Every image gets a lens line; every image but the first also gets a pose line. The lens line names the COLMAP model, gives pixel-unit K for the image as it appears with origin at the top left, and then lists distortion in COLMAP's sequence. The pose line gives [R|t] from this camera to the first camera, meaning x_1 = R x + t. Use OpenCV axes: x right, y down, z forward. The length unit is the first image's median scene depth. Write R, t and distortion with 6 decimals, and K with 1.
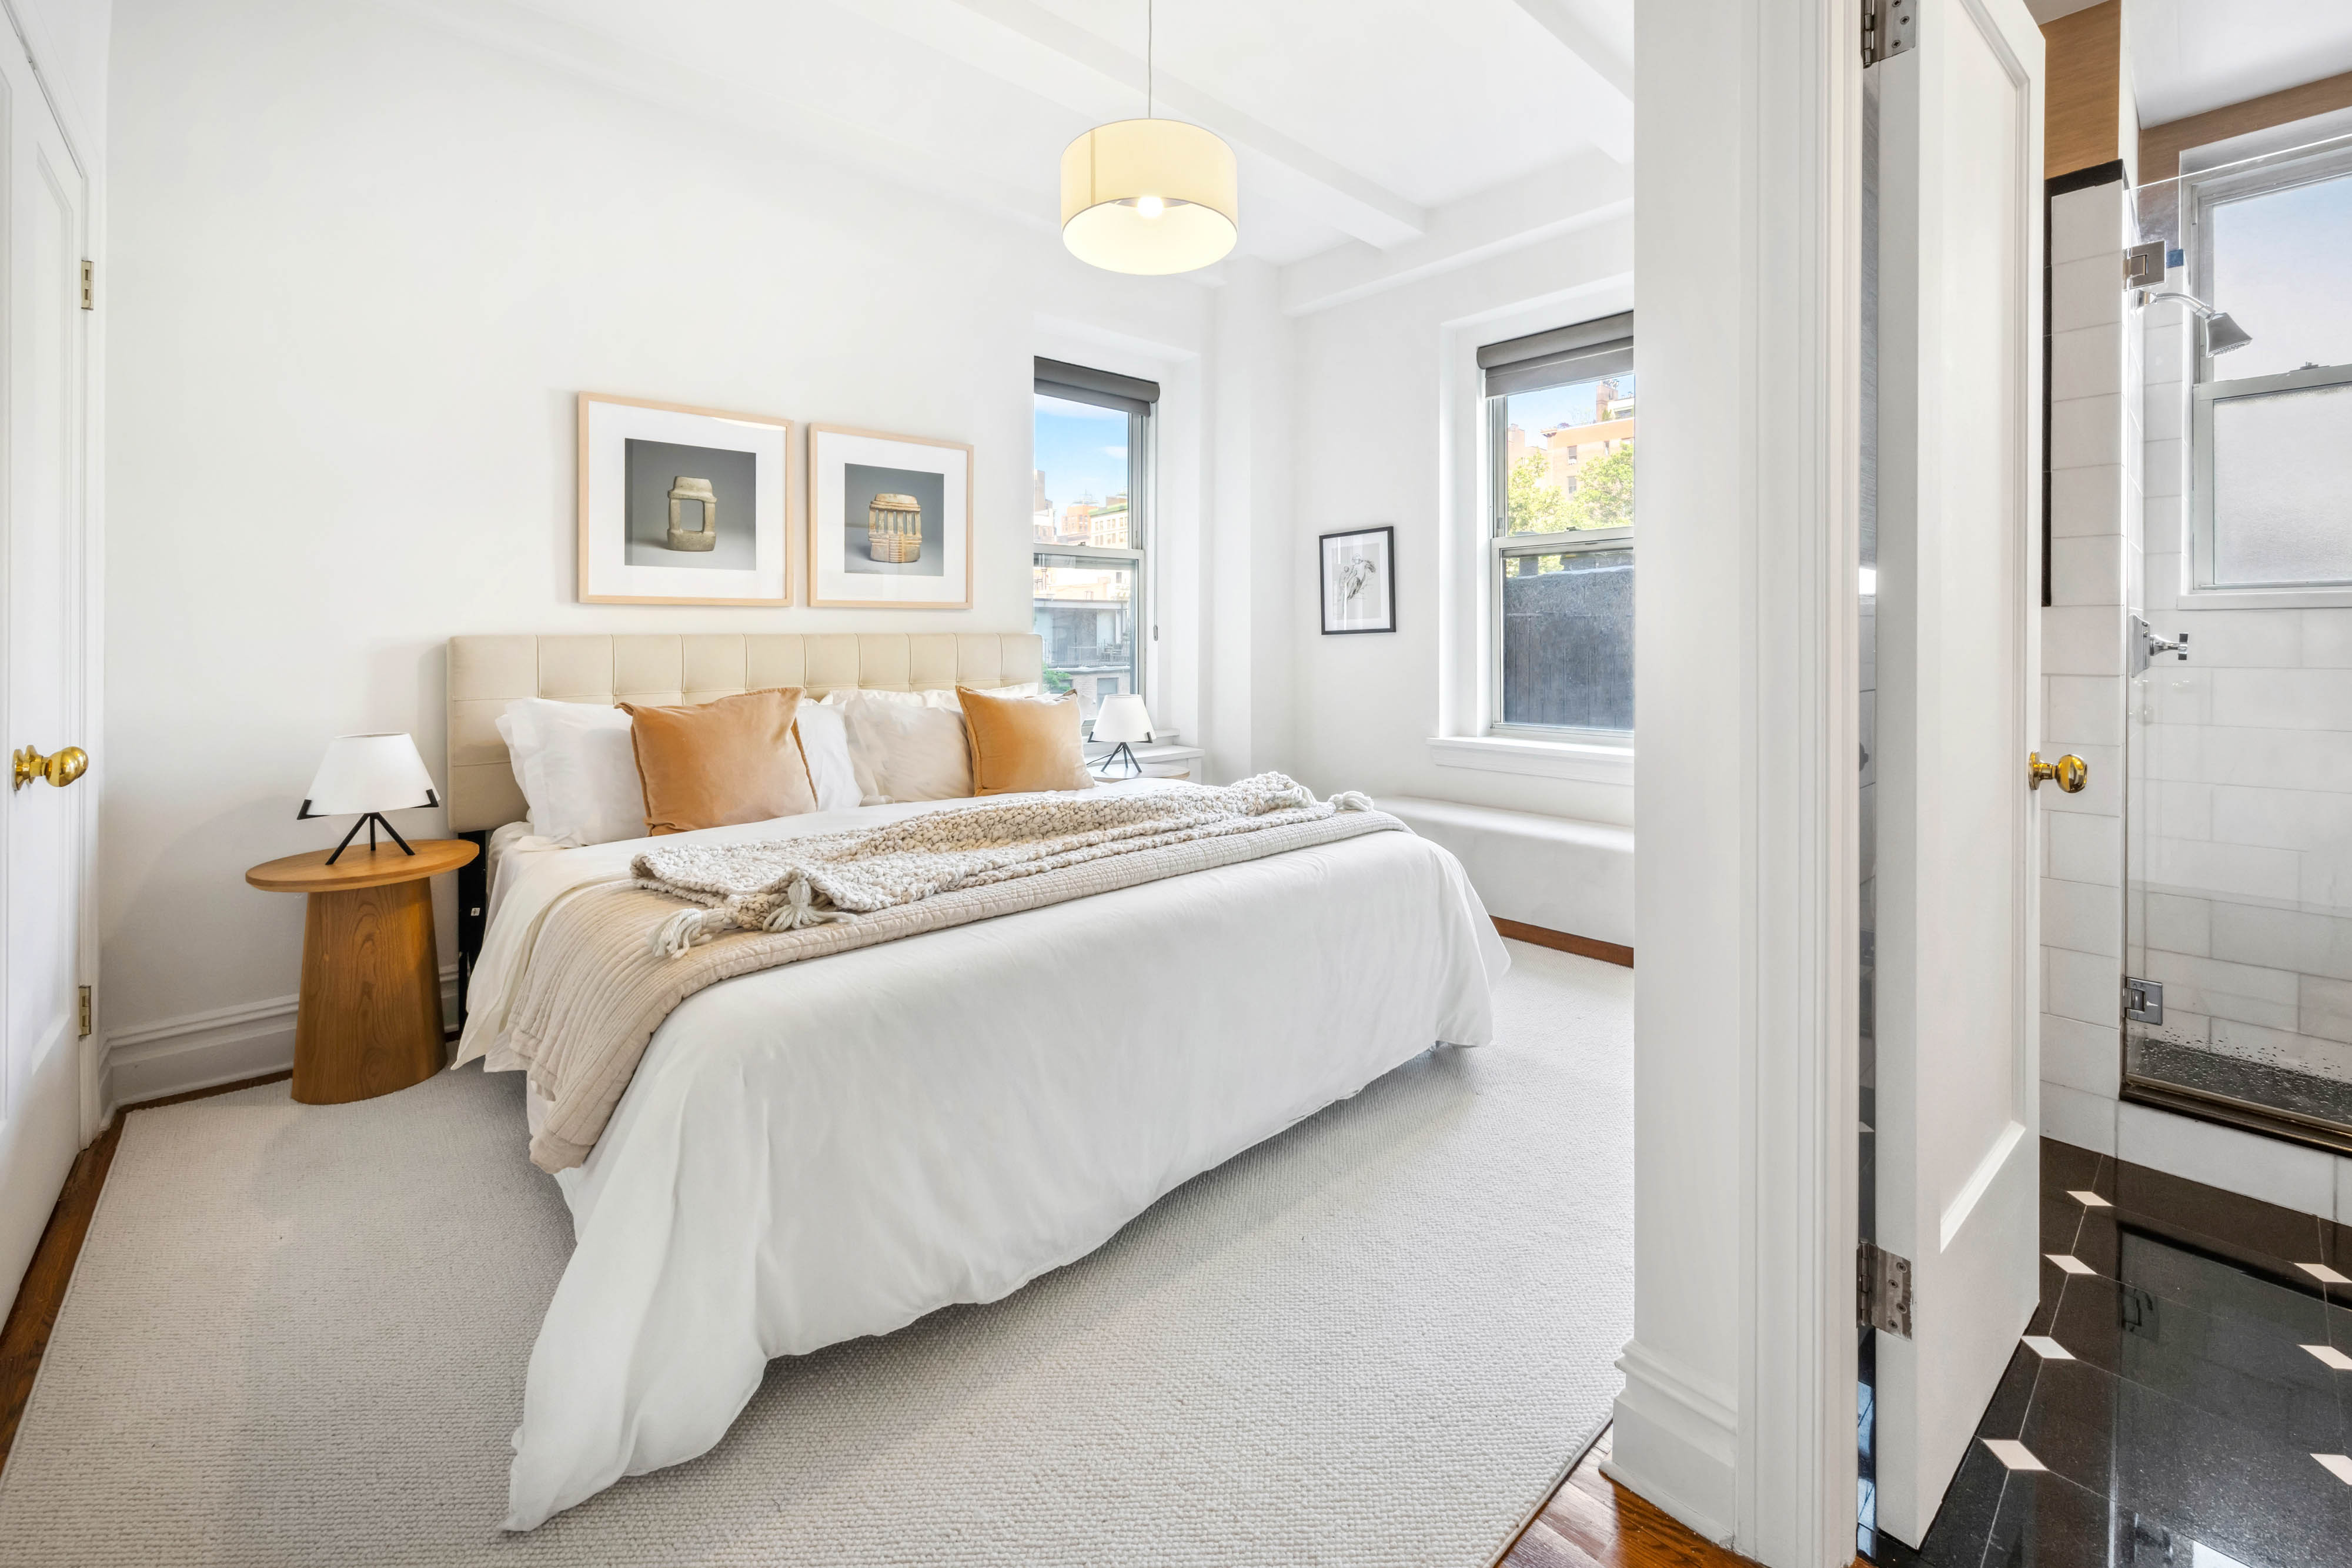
lens RADIAL K [[938.2, 0, 1137.2], [0, 938.2, 739.9], [0, 0, 1]] dist [-0.001815, 0.000551]
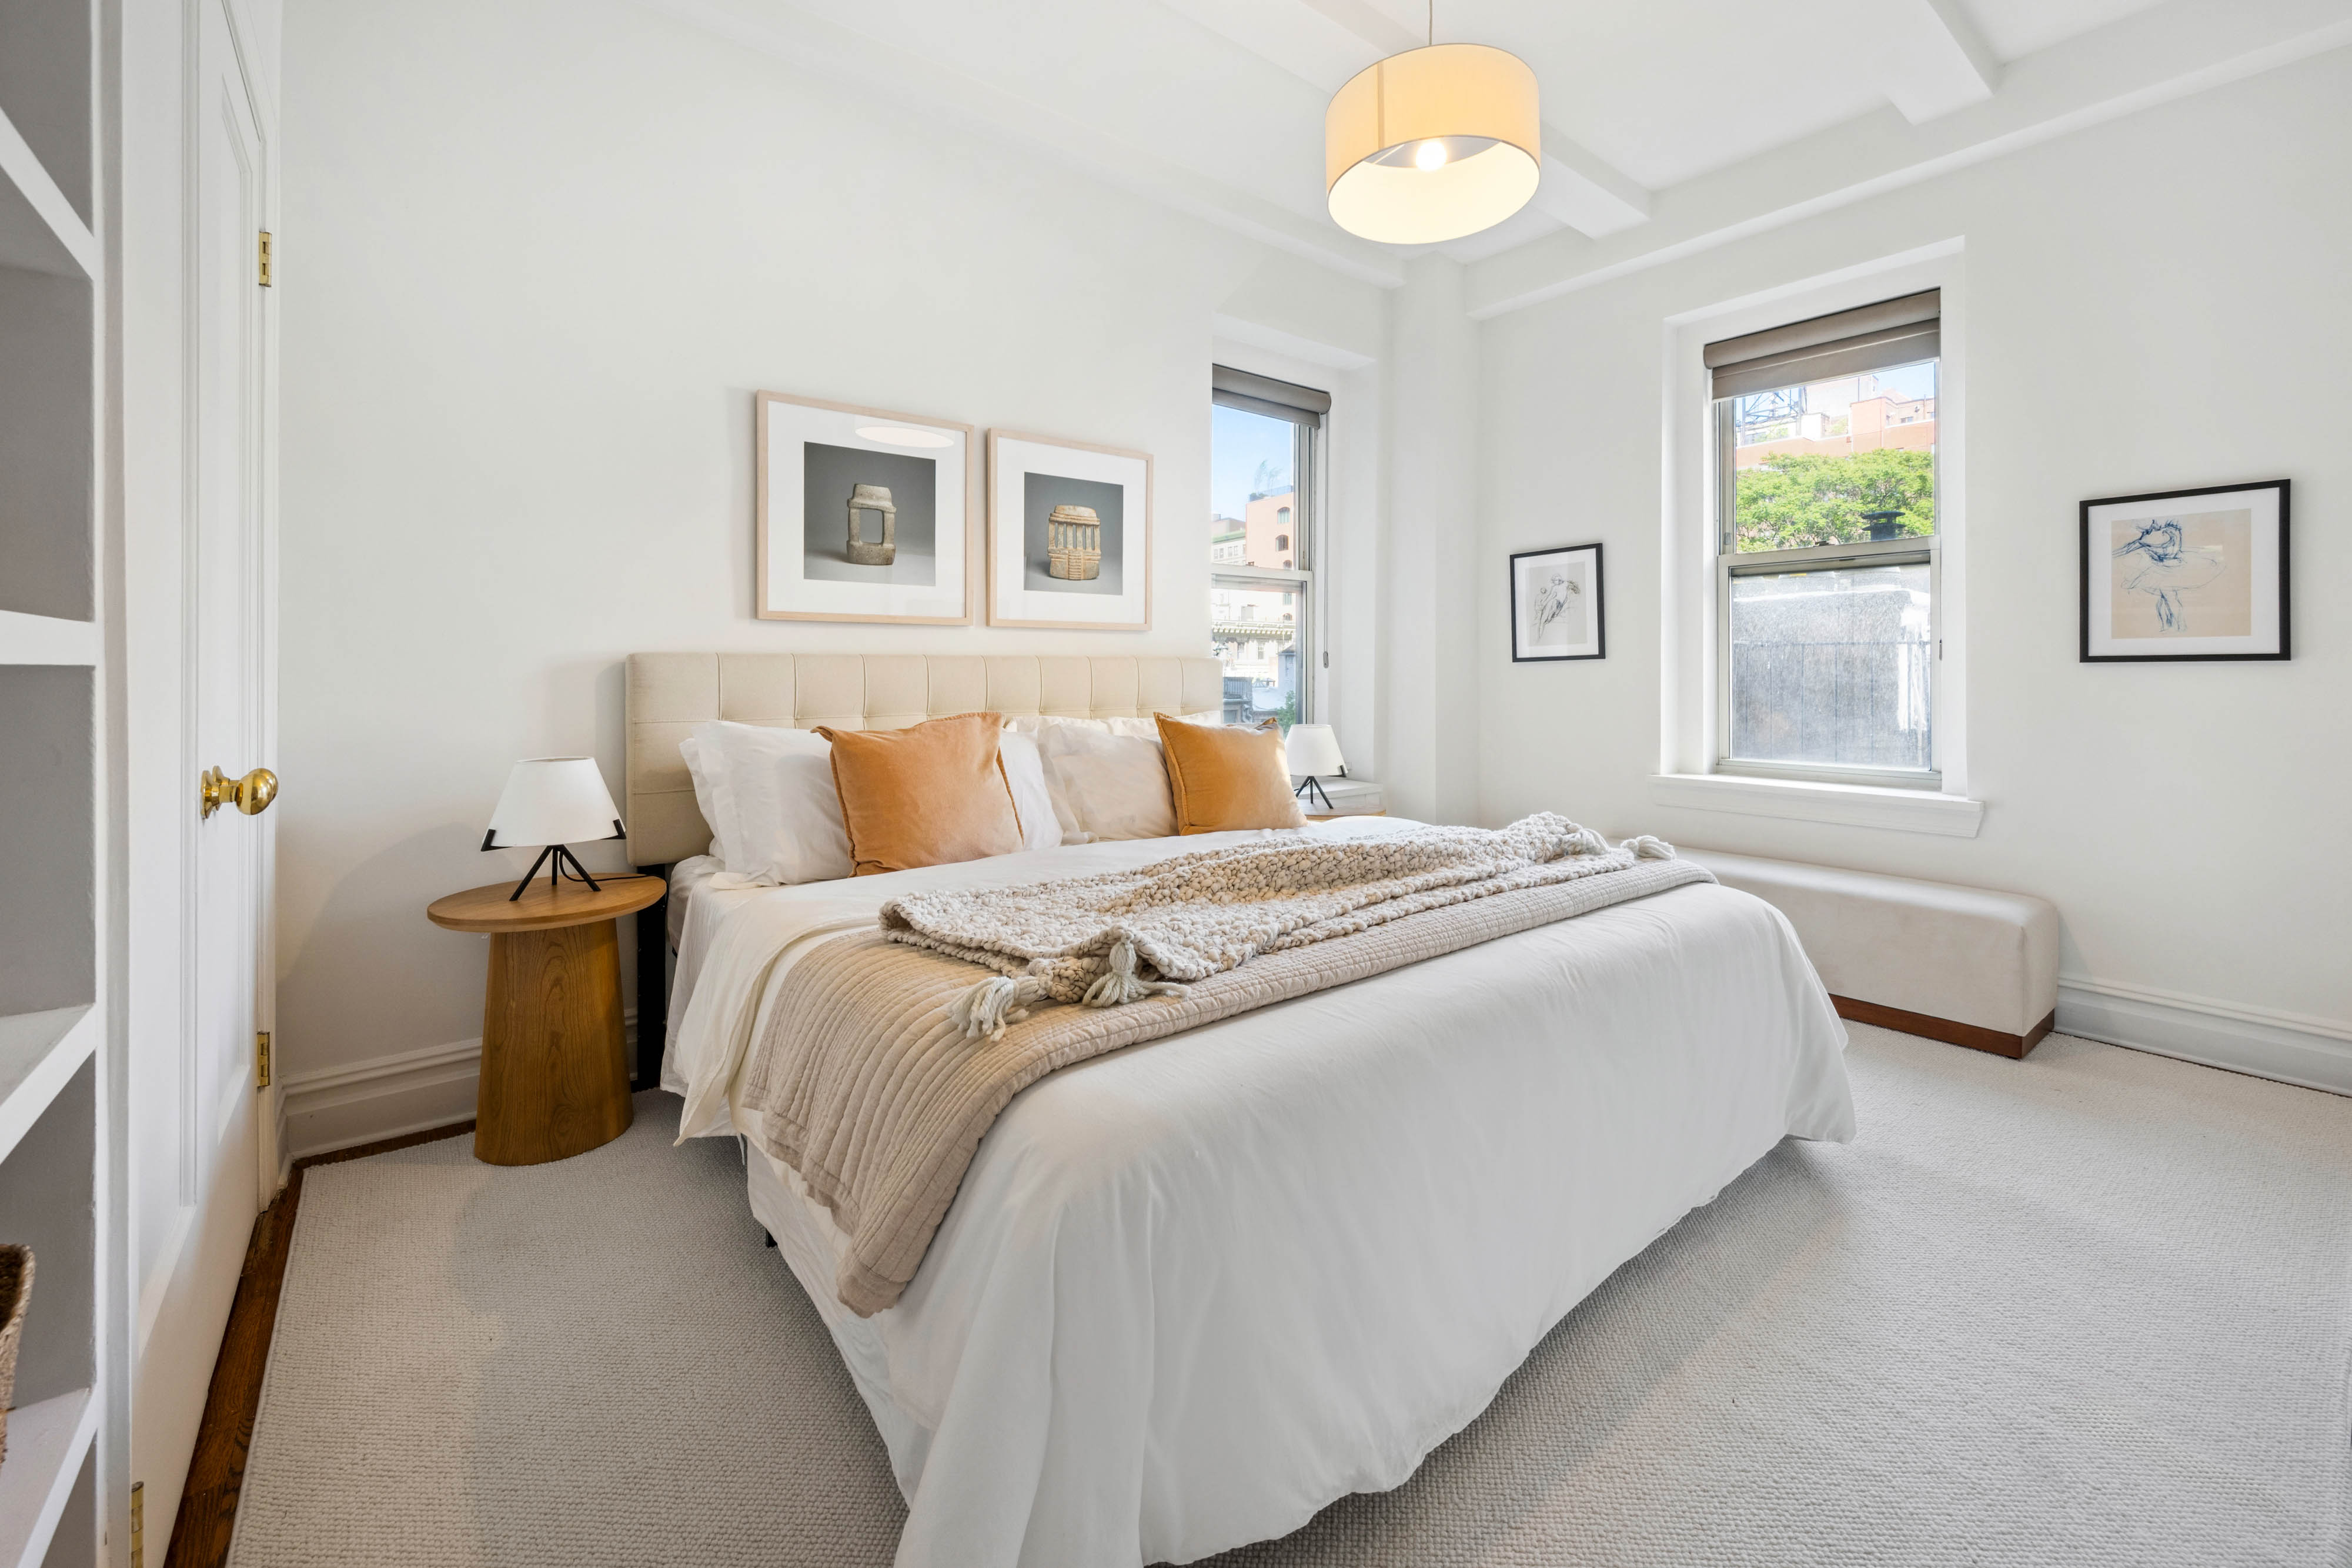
lens RADIAL K [[938.2, 0, 1179.6], [0, 938.2, 782.4], [0, 0, 1]] dist [-0.001815, 0.000551]
pose [[0.998788, 0.011793, -0.047785, -0.169352], [-0.011332, 0.999887, 0.009905, 0.001467], [0.047896, -0.009351, 0.998809, 0.119239]]
